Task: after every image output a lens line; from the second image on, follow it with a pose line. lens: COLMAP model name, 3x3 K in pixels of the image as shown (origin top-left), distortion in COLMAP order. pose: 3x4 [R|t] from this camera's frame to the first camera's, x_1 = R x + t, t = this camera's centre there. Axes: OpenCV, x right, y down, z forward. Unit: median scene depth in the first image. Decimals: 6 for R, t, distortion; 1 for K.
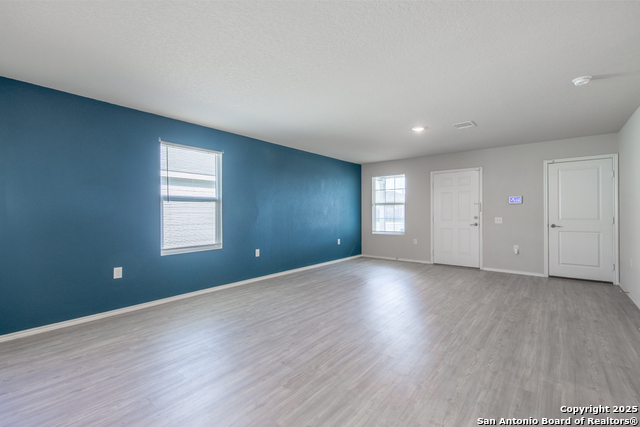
lens RADIAL K [[284.8, 0, 318.8], [0, 284.8, 214.7], [0, 0, 1]] dist [0.009080, 0.000793]
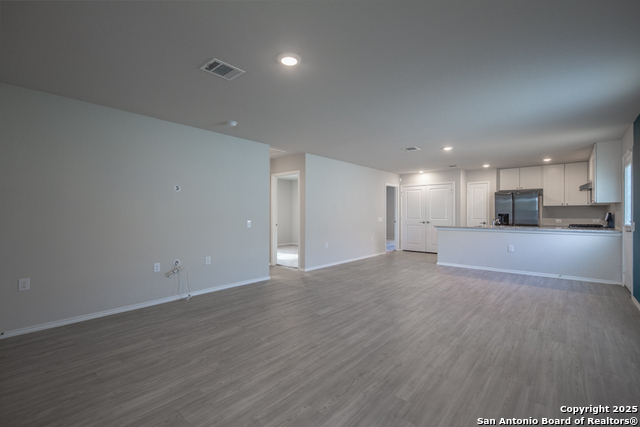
lens RADIAL K [[284.8, 0, 318.8], [0, 284.8, 214.7], [0, 0, 1]] dist [0.009080, 0.000793]
pose [[-0.999487, 0.005209, 0.031613, 0.273533], [0.005493, 0.999946, 0.008876, -0.013656], [-0.031565, 0.009045, -0.999461, 1.510177]]
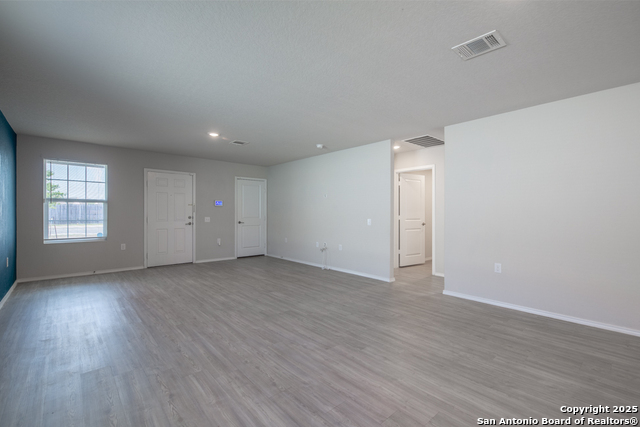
lens RADIAL K [[284.8, 0, 318.8], [0, 284.8, 214.7], [0, 0, 1]] dist [0.009080, 0.000793]
pose [[0.158318, -0.001380, 0.987387, -0.624807], [0.001408, 0.999998, 0.001172, -0.001651], [-0.987387, 0.001205, 0.158319, 0.437273]]
